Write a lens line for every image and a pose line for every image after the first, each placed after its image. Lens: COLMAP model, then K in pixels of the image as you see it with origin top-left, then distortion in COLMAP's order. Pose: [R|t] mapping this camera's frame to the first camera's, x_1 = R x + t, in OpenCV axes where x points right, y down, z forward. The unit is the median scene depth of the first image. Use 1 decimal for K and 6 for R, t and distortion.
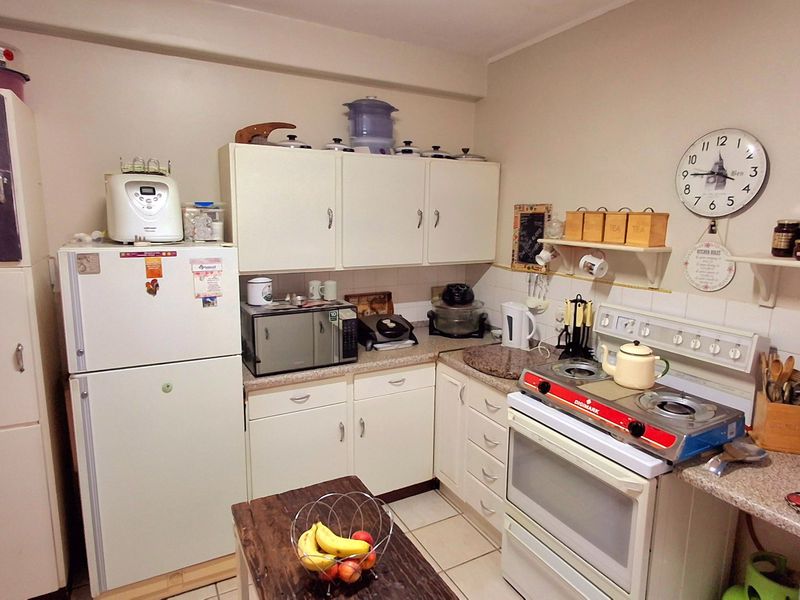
lens RADIAL K [[487.0, 0, 395.1], [0, 487.0, 298.2], [0, 0, 1]] dist [-0.004283, 0.009608]
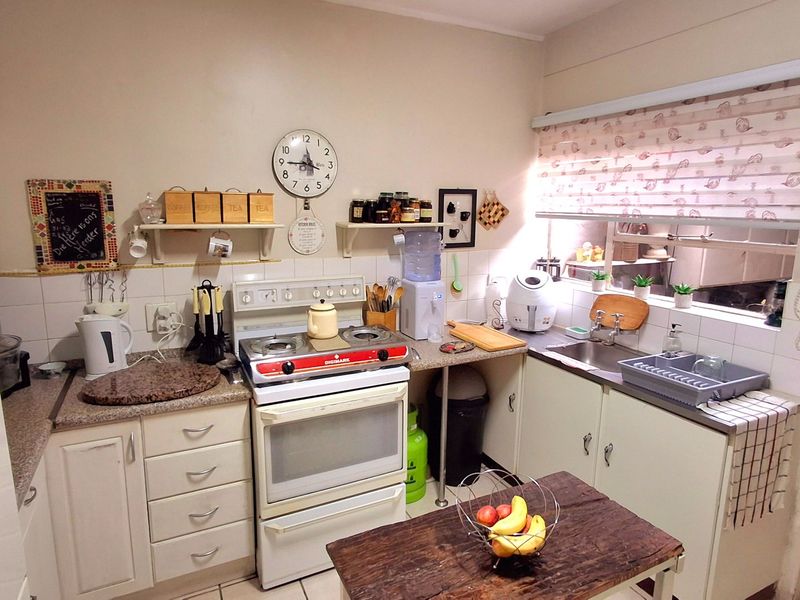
lens RADIAL K [[487.0, 0, 397.4], [0, 487.0, 296.3], [0, 0, 1]] dist [-0.004283, 0.009608]
pose [[0.021161, -0.198191, 0.979935, -0.585420], [0.168841, 0.966785, 0.191885, -0.103449], [-0.985416, 0.161393, 0.053921, 0.638032]]
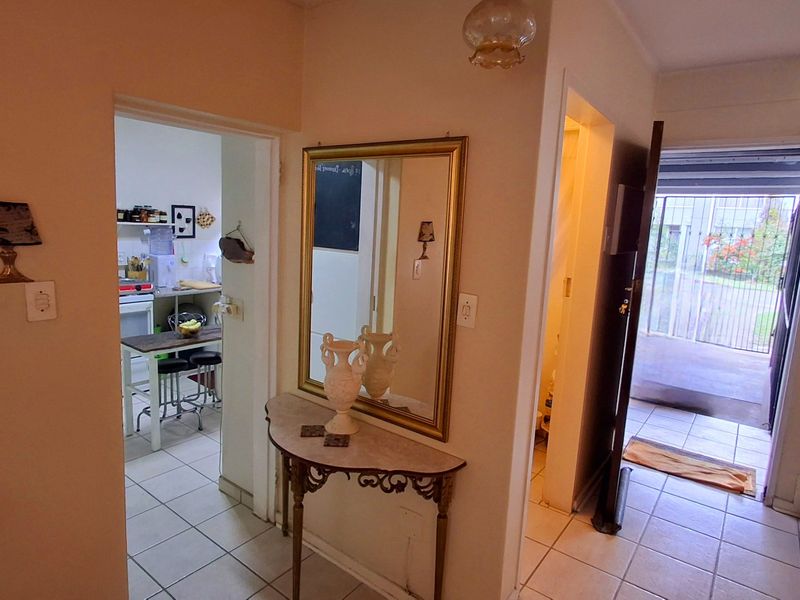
lens RADIAL K [[487.0, 0, 397.0], [0, 487.0, 293.6], [0, 0, 1]] dist [-0.004283, 0.009608]
pose [[-0.422378, -0.171244, 0.890097, -1.861143], [0.101304, 0.966921, 0.234096, -0.137594], [-0.900741, 0.189047, -0.391058, 0.570923]]
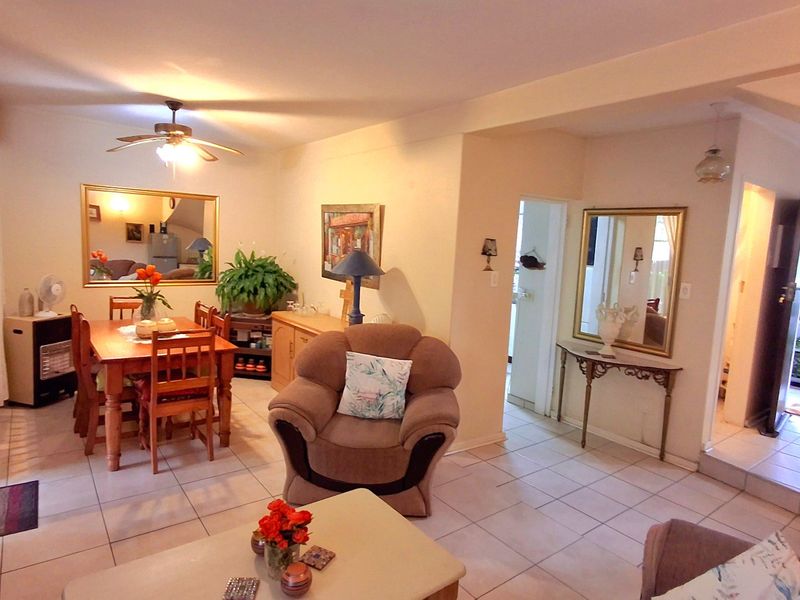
lens RADIAL K [[487.0, 0, 396.3], [0, 487.0, 292.3], [0, 0, 1]] dist [-0.004283, 0.009608]
pose [[-0.157814, -0.128788, 0.979035, -3.517824], [0.119022, 0.981749, 0.148330, -0.402805], [-0.980270, 0.139935, -0.139605, 2.188490]]
